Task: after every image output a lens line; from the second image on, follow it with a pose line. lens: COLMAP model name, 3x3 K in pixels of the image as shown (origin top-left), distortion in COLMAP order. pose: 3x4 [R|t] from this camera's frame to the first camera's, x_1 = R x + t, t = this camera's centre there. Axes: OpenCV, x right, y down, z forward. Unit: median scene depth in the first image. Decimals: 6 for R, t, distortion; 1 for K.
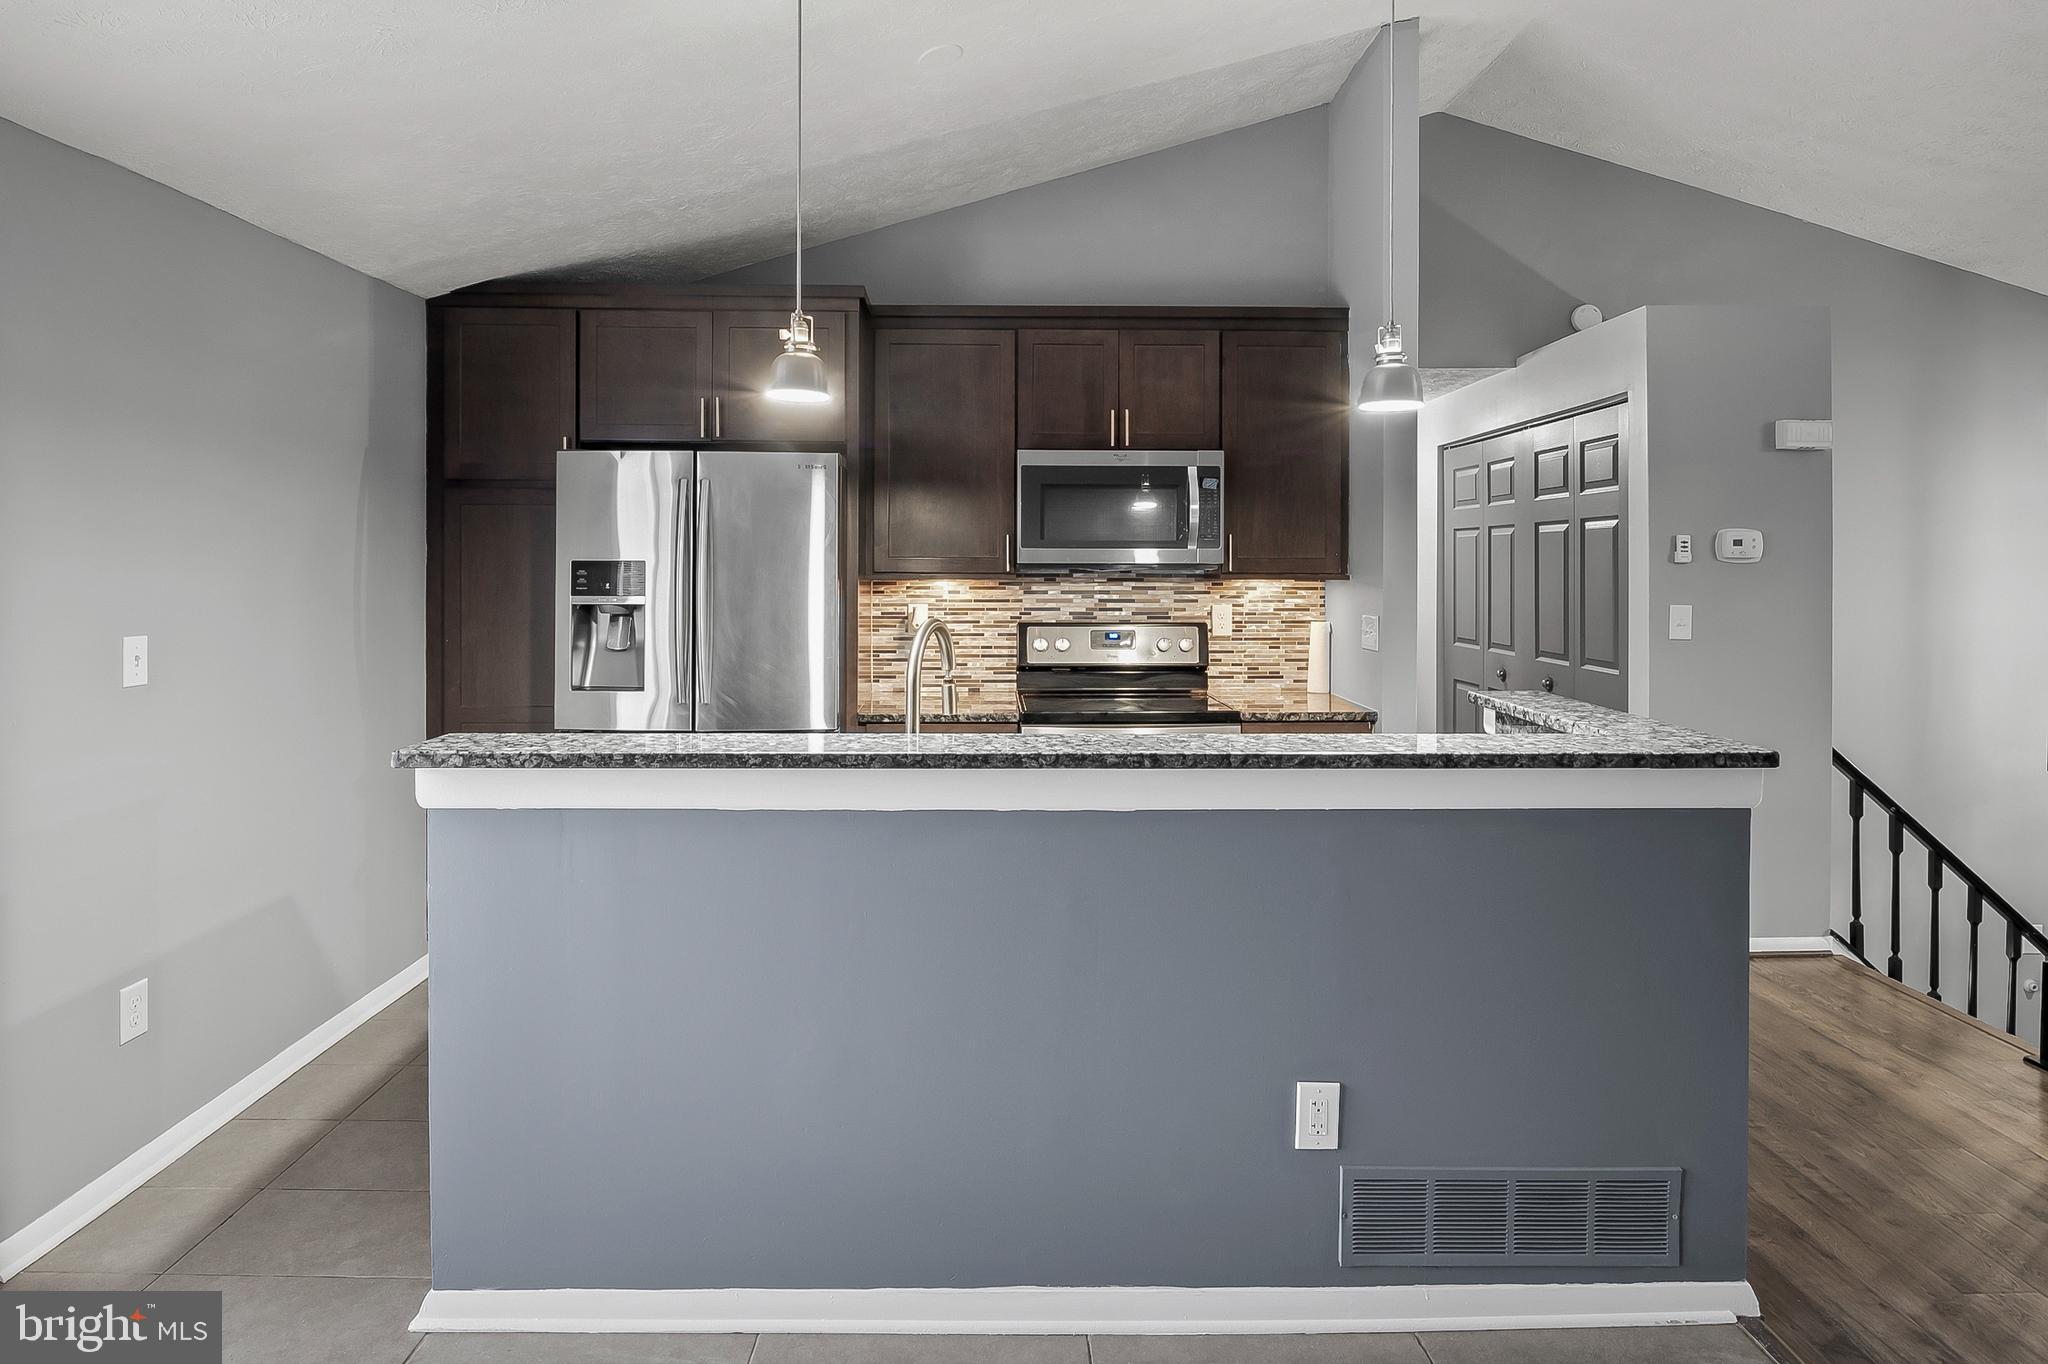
lens RADIAL K [[1113.3, 0, 1019.4], [0, 1113.3, 569.6], [0, 0, 1]] dist [-0.000133, -0.010727]
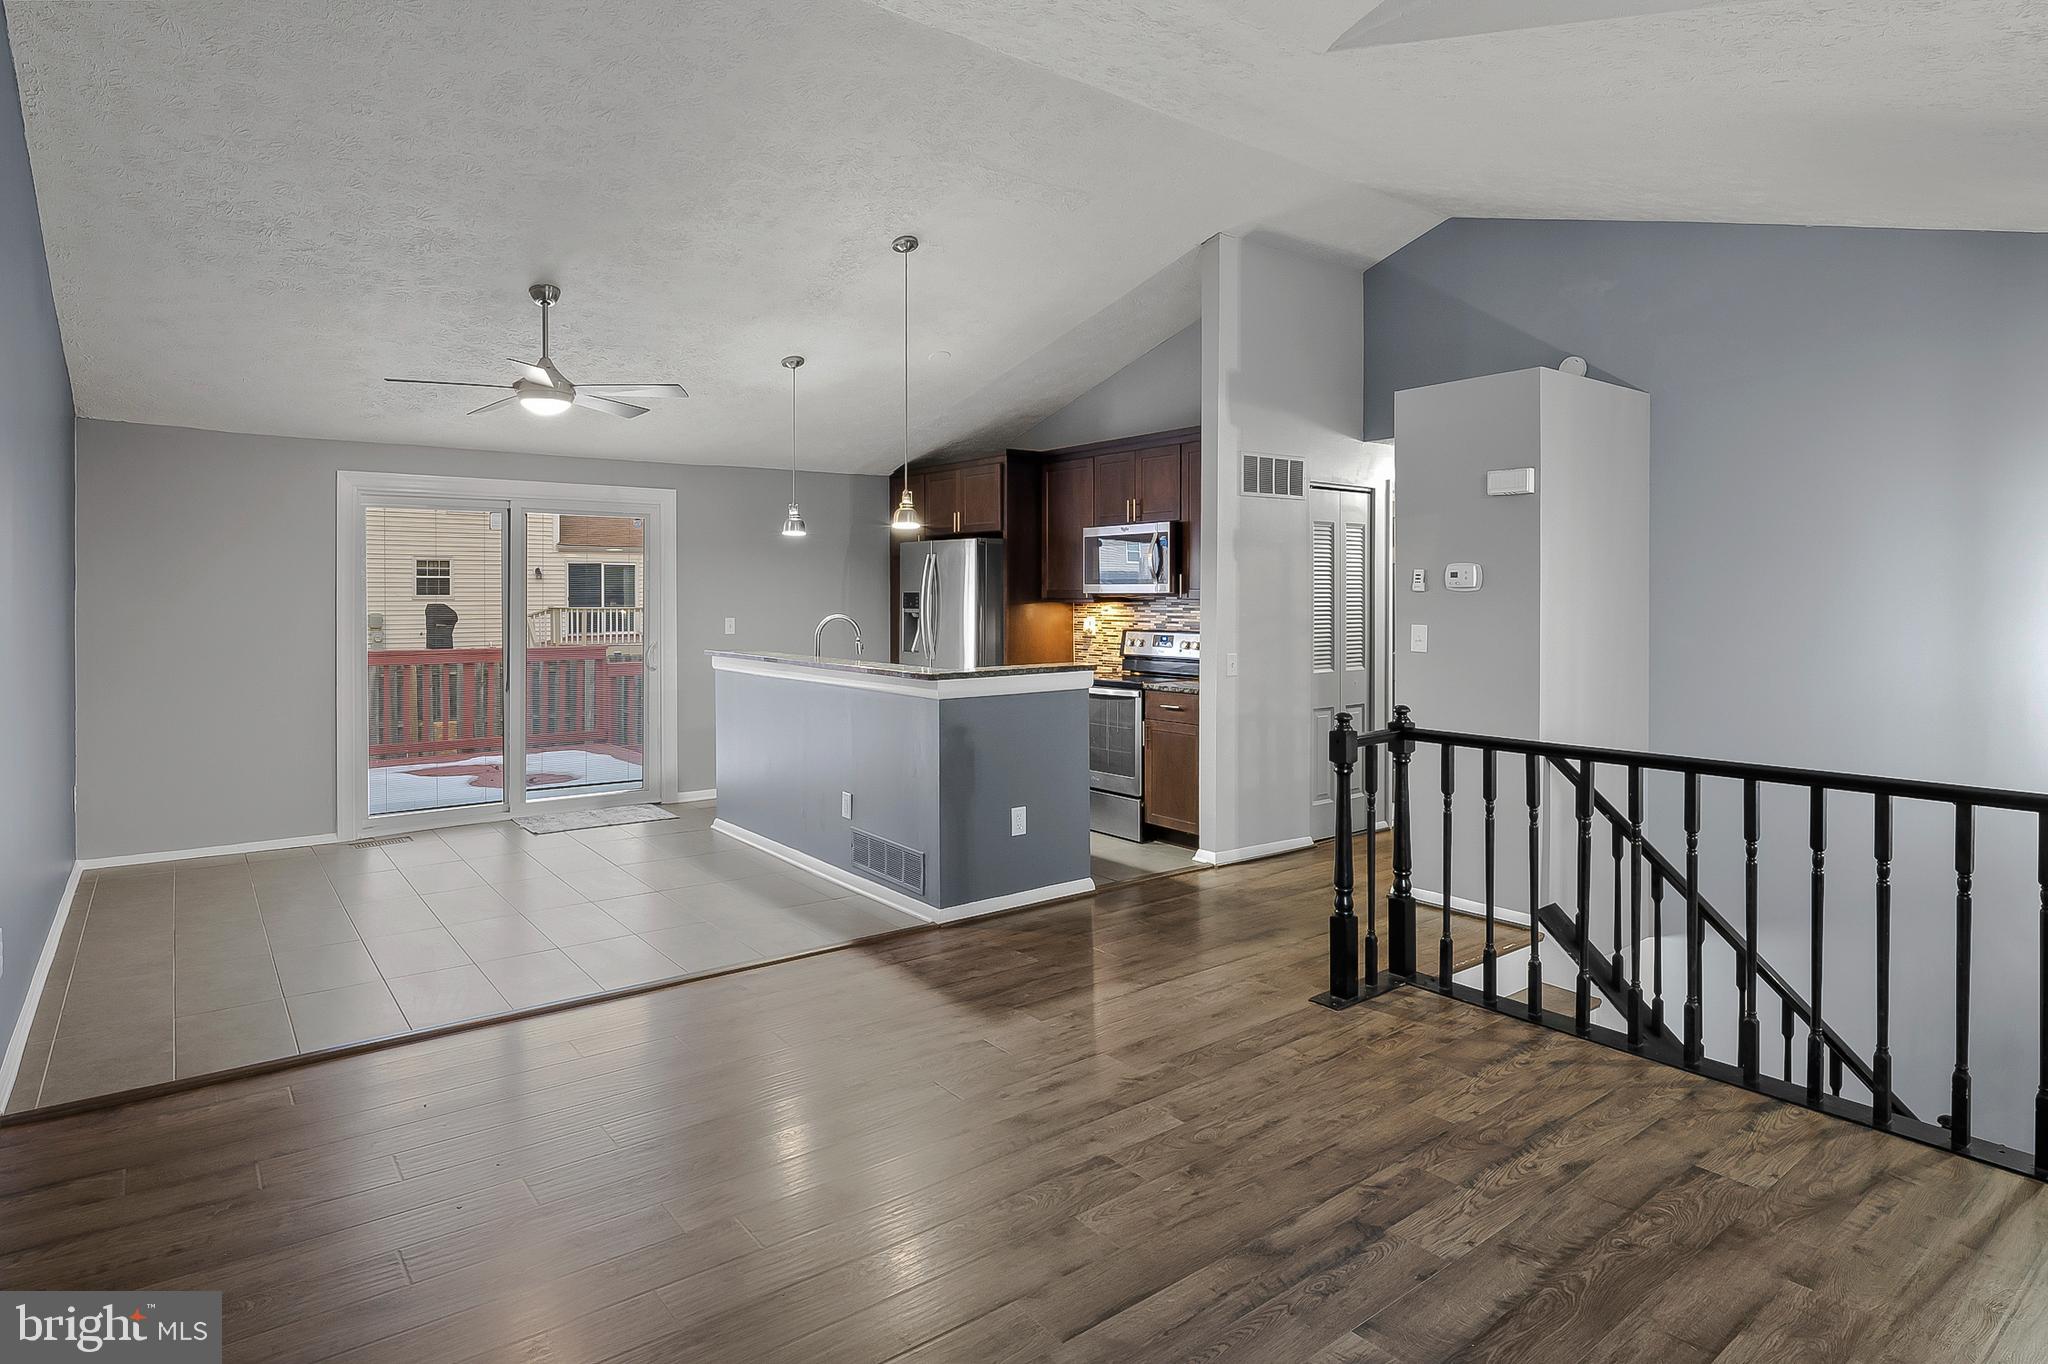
lens RADIAL K [[1103.9, 0, 1020.7], [0, 1103.9, 594.5], [0, 0, 1]] dist [-0.002216, -0.007200]
pose [[0.605224, -0.001833, -0.796053, 1.323797], [-0.002372, 0.999989, -0.004106, 0.003823], [0.796052, 0.004373, 0.605213, -0.124233]]
